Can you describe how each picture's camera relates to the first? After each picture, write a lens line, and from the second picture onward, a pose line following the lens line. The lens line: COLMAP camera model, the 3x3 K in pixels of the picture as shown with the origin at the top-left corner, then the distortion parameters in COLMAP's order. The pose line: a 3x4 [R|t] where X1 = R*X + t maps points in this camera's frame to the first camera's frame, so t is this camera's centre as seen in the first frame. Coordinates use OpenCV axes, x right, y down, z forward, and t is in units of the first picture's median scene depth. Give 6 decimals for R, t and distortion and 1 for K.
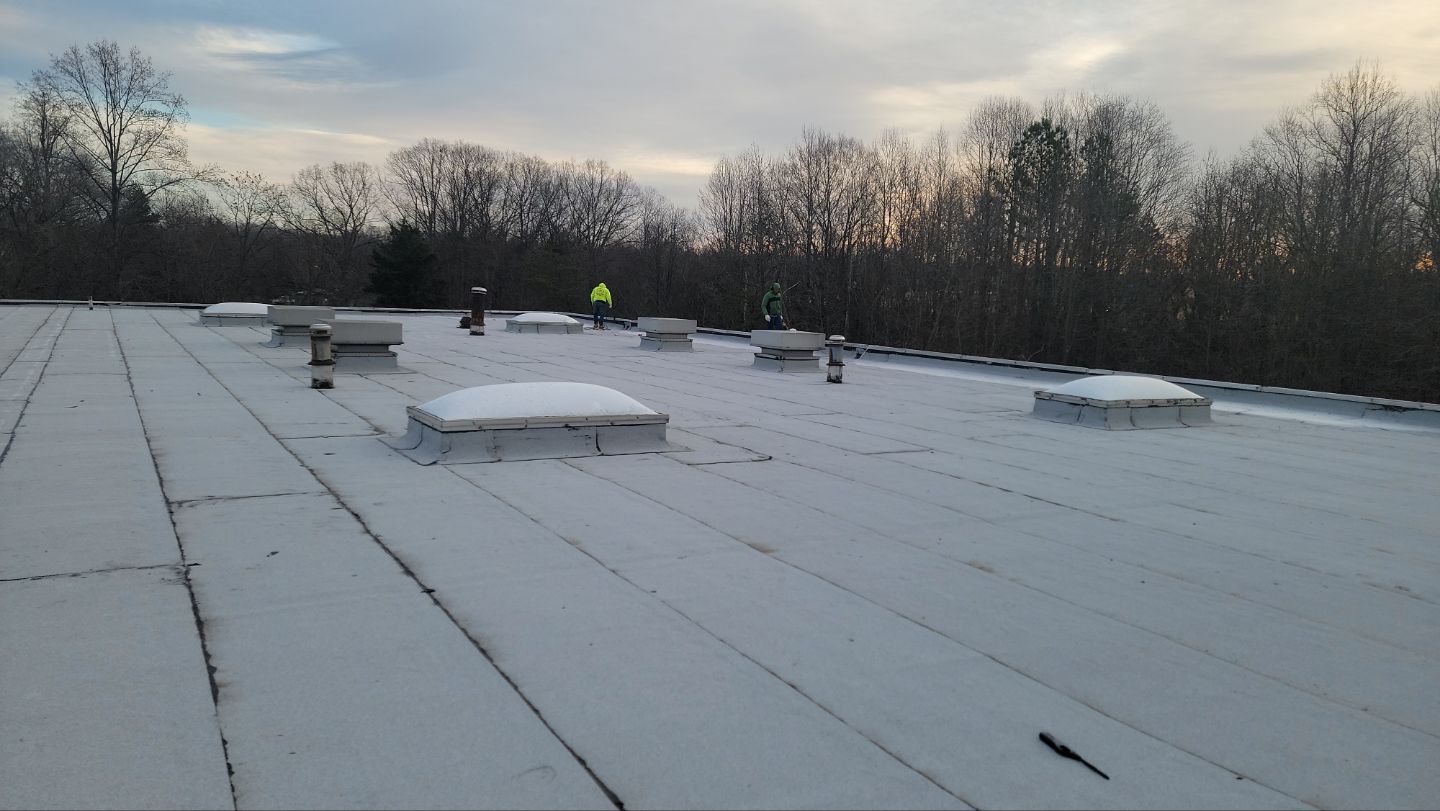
lens RADIAL K [[987.2, 0, 685.6], [0, 987.2, 422.0], [0, 0, 1]] dist [0.112186, -0.092312]
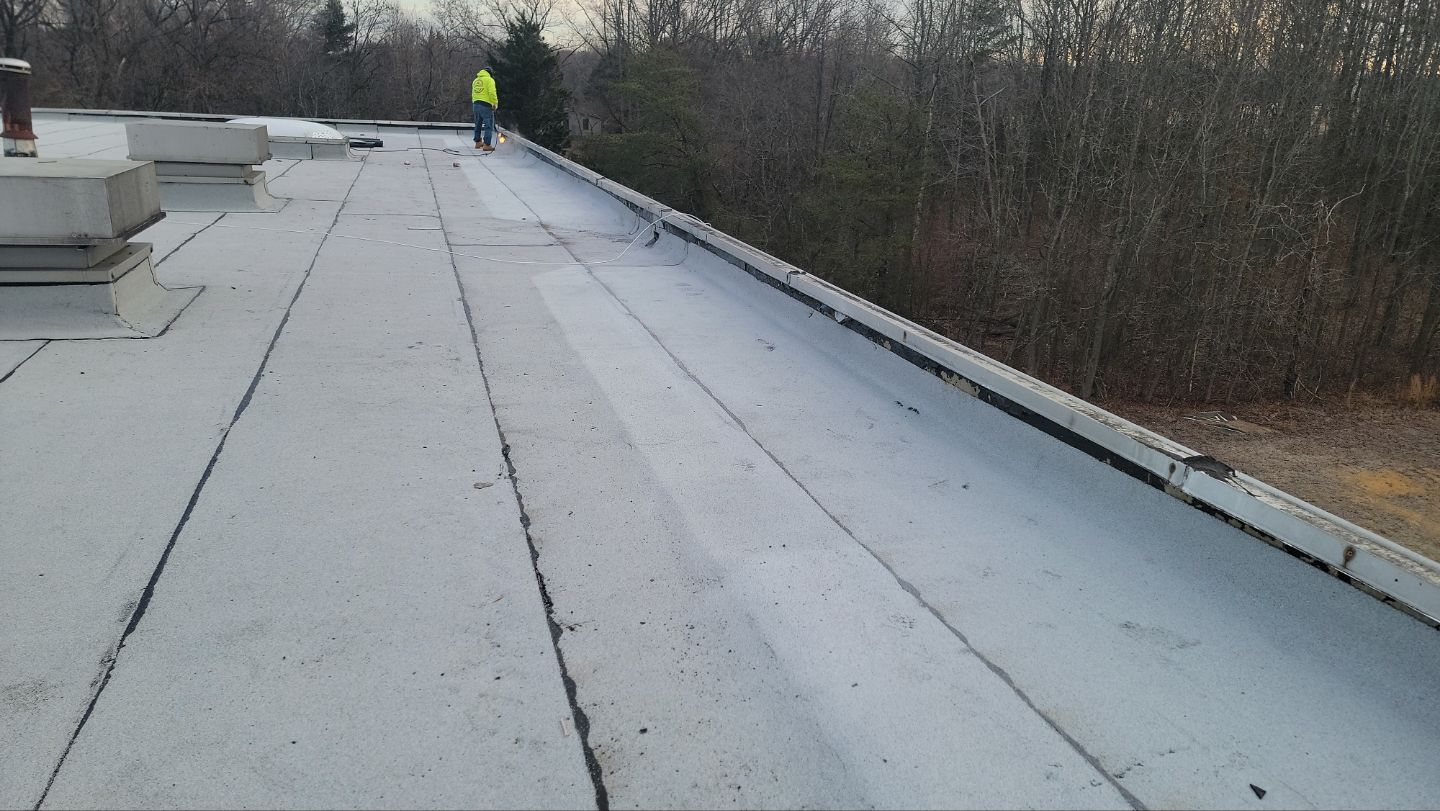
lens RADIAL K [[987.2, 0, 713.8], [0, 987.2, 415.2], [0, 0, 1]] dist [0.112186, -0.092312]
pose [[0.966505, 0.075123, -0.245409, 0.200513], [-0.034593, 0.985608, 0.165470, -0.044601], [0.254307, -0.151438, 0.955193, 0.453803]]
